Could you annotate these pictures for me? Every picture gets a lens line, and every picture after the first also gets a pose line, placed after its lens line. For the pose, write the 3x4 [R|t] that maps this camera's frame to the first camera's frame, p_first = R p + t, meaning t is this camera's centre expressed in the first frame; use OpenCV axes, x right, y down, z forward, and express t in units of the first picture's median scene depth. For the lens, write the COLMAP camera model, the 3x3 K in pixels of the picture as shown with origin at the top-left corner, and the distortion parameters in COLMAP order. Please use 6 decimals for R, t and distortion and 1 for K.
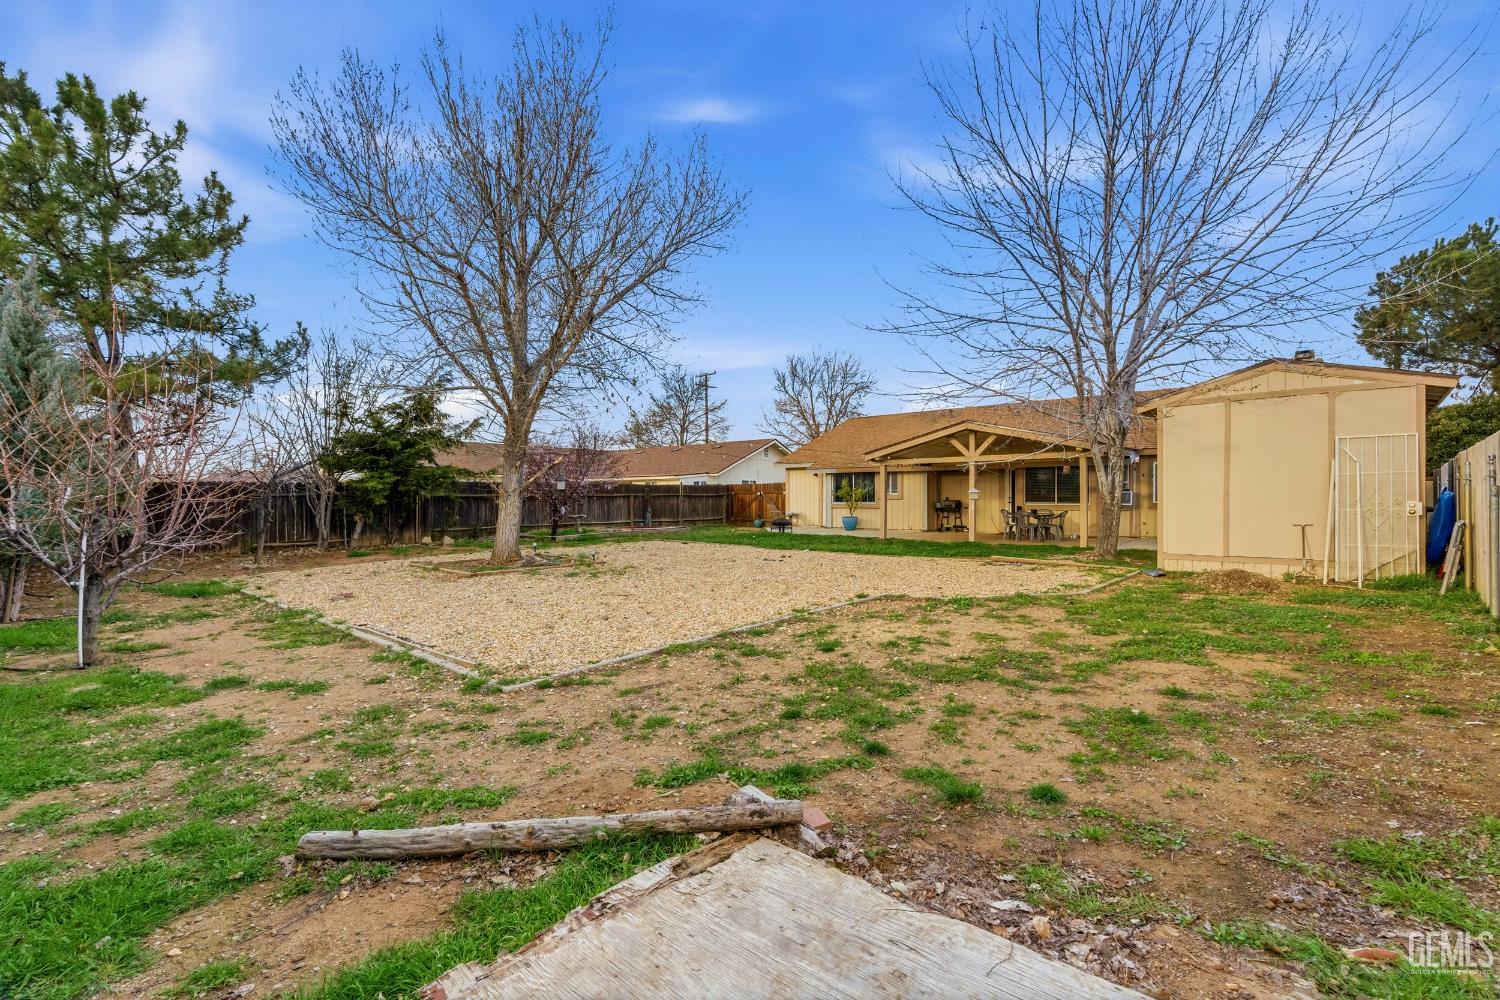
lens RADIAL K [[692.2, 0, 754.9], [0, 692.2, 498.7], [0, 0, 1]] dist [-0.011186, 0.004515]
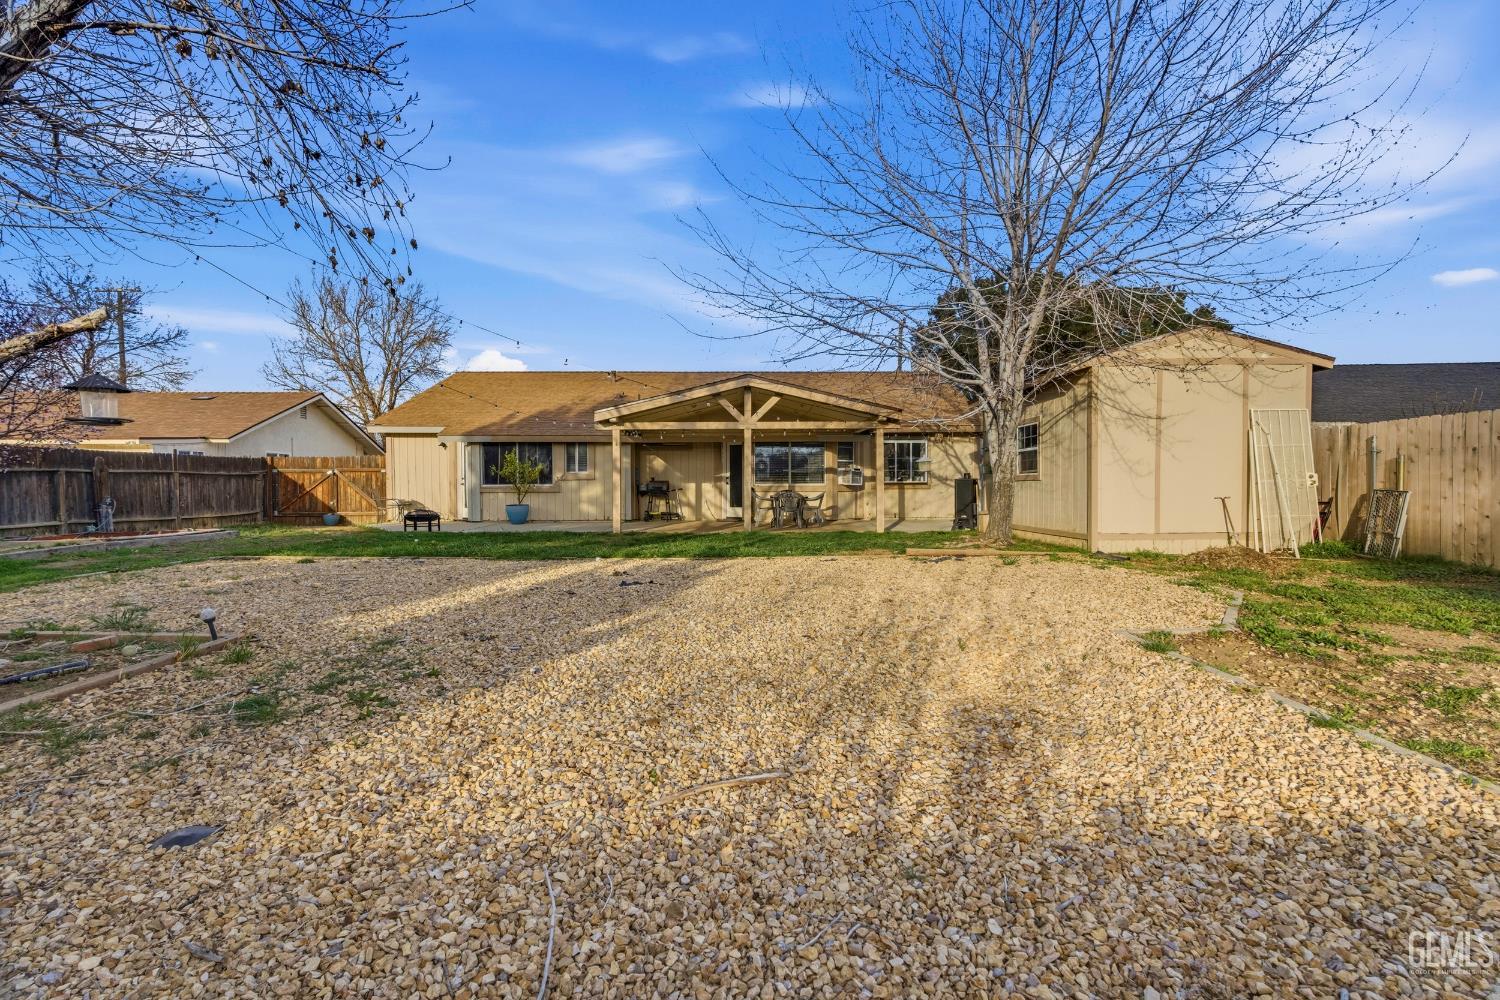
lens RADIAL K [[692.2, 0, 755.0], [0, 692.2, 499.4], [0, 0, 1]] dist [-0.011186, 0.004515]
pose [[0.739985, -0.012549, 0.672506, -0.156966], [0.002828, 0.999875, 0.015546, 0.010441], [-0.672617, -0.009602, 0.739928, 0.323839]]
